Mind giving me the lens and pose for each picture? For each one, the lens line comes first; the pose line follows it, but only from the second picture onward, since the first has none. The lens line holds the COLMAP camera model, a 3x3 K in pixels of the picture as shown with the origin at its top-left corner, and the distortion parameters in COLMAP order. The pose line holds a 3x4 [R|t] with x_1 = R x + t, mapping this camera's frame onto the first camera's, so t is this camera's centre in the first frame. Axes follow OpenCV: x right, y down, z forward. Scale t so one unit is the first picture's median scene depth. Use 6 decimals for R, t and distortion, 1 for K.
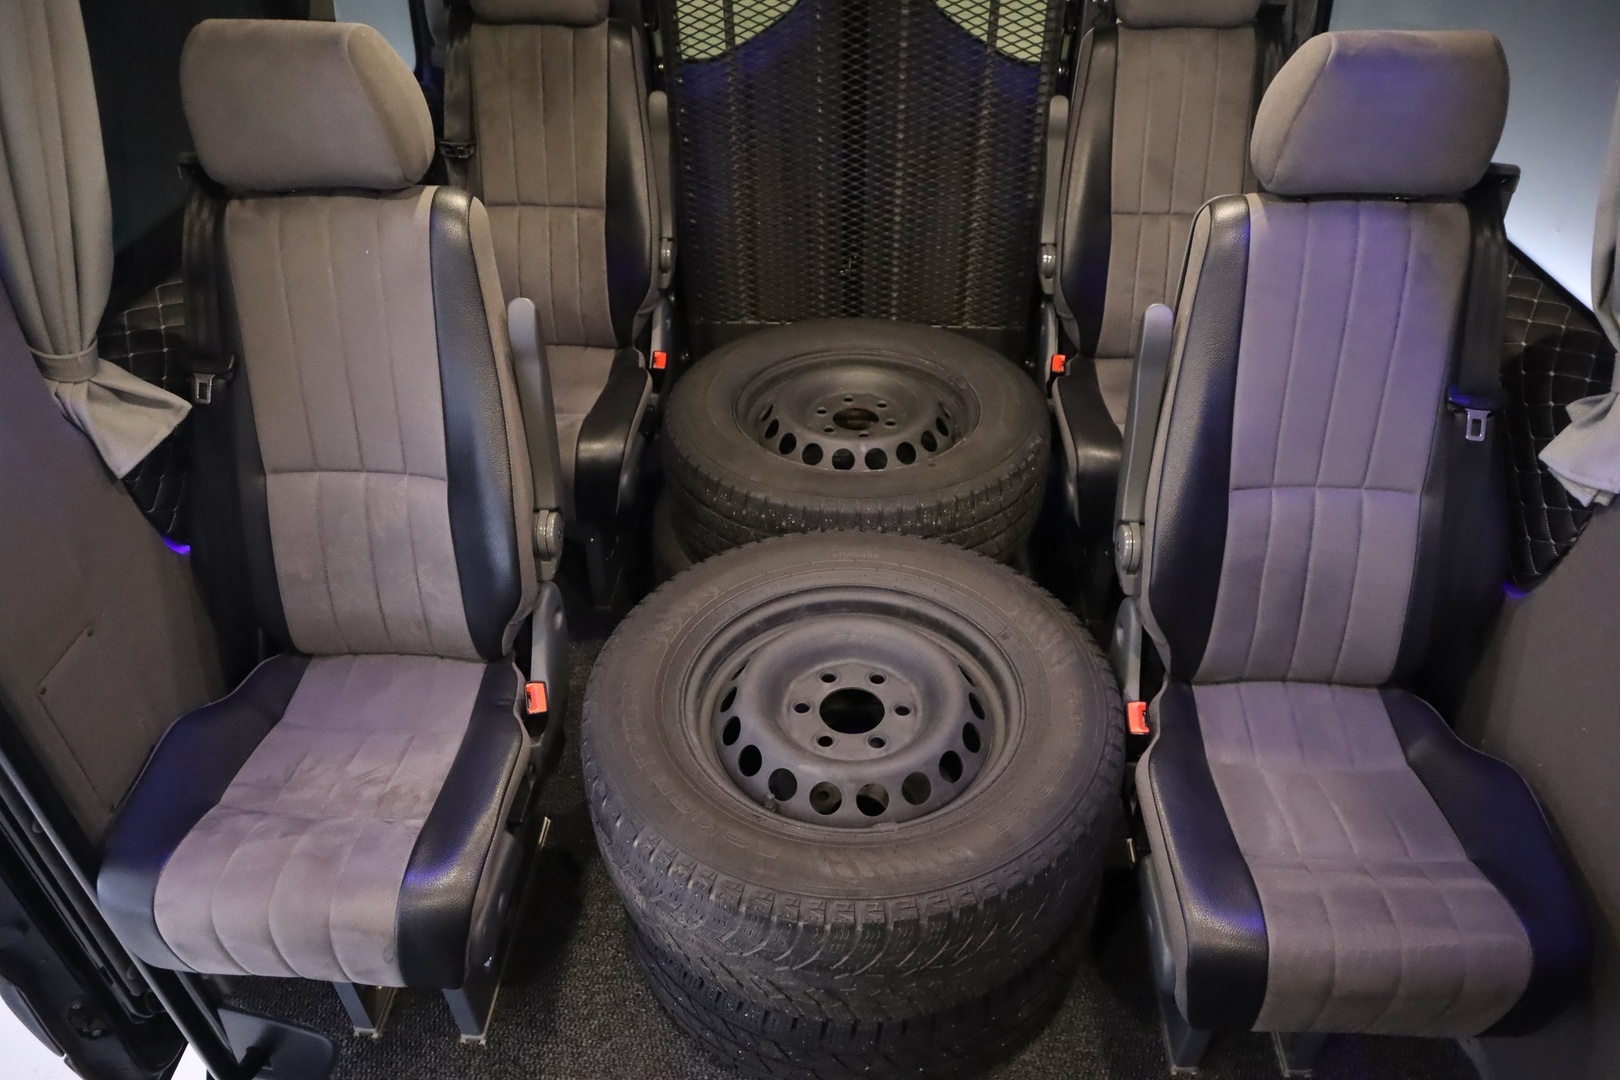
lens RADIAL K [[1123.1, 0, 814.4], [0, 1123.1, 533.1], [0, 0, 1]] dist [-0.105241, 0.060787]
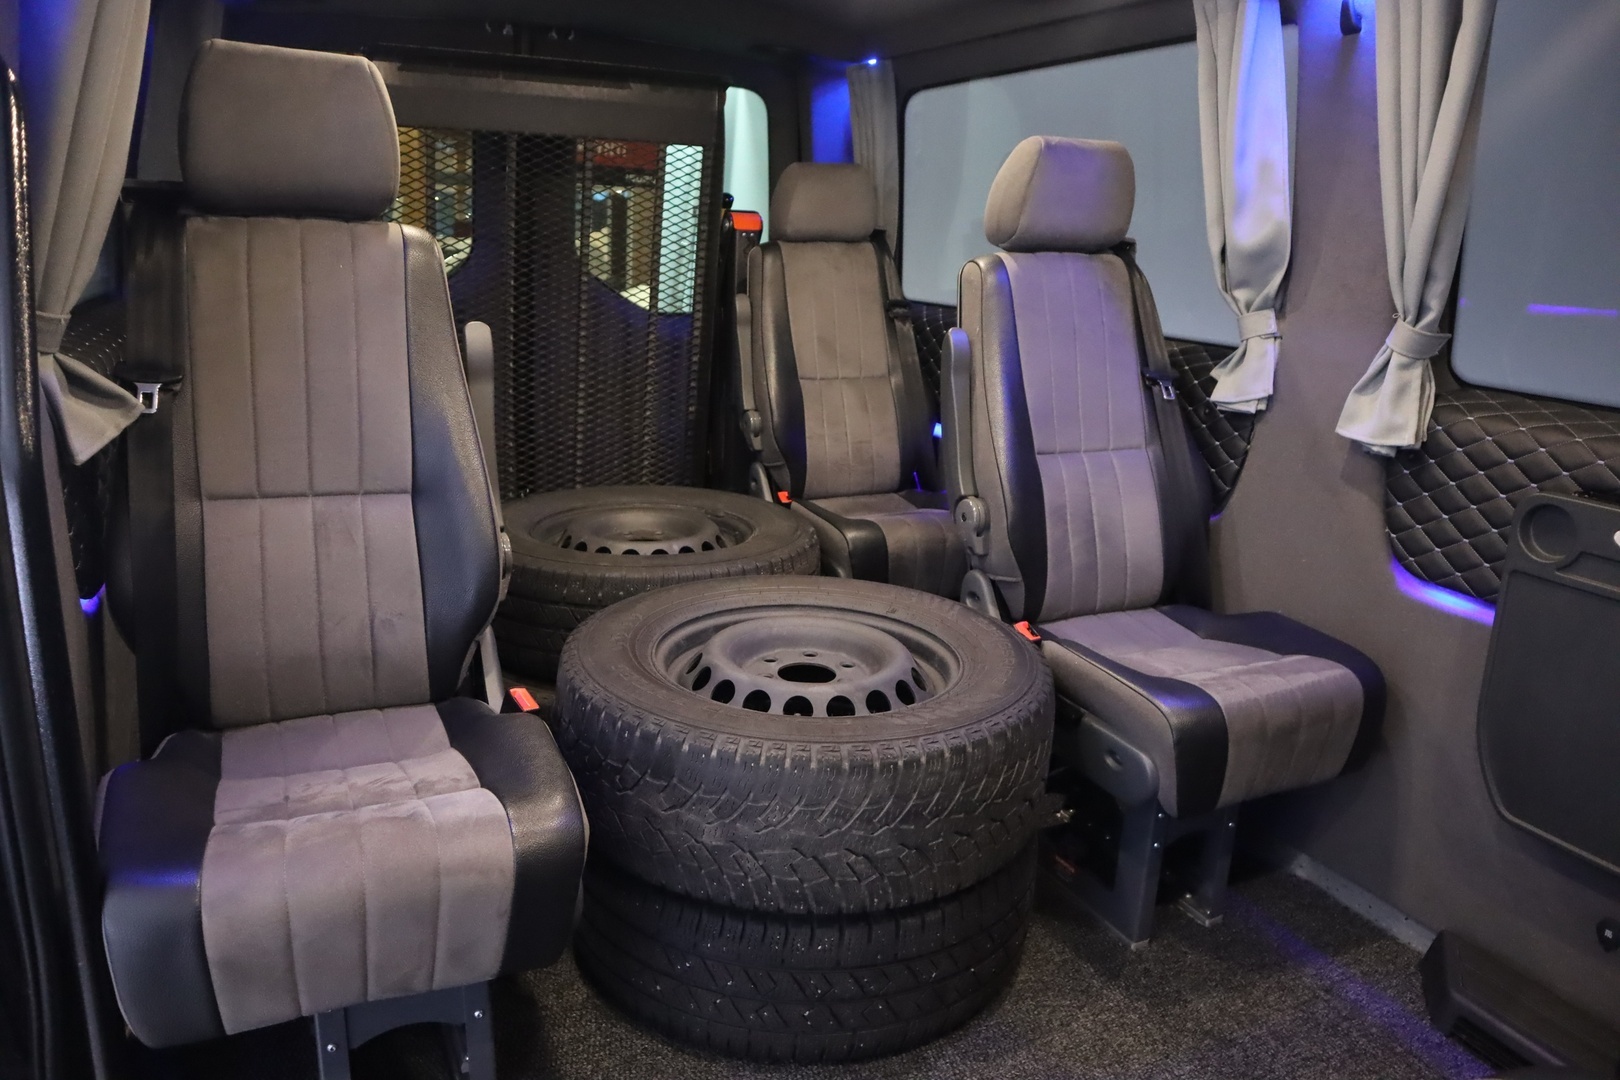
lens RADIAL K [[1123.1, 0, 810.4], [0, 1123.1, 535.1], [0, 0, 1]] dist [-0.105241, 0.060787]
pose [[0.876360, -0.079186, 0.475103, -0.504827], [0.247091, 0.920619, -0.302336, 0.389781], [-0.413448, 0.382349, 0.826360, 0.041159]]
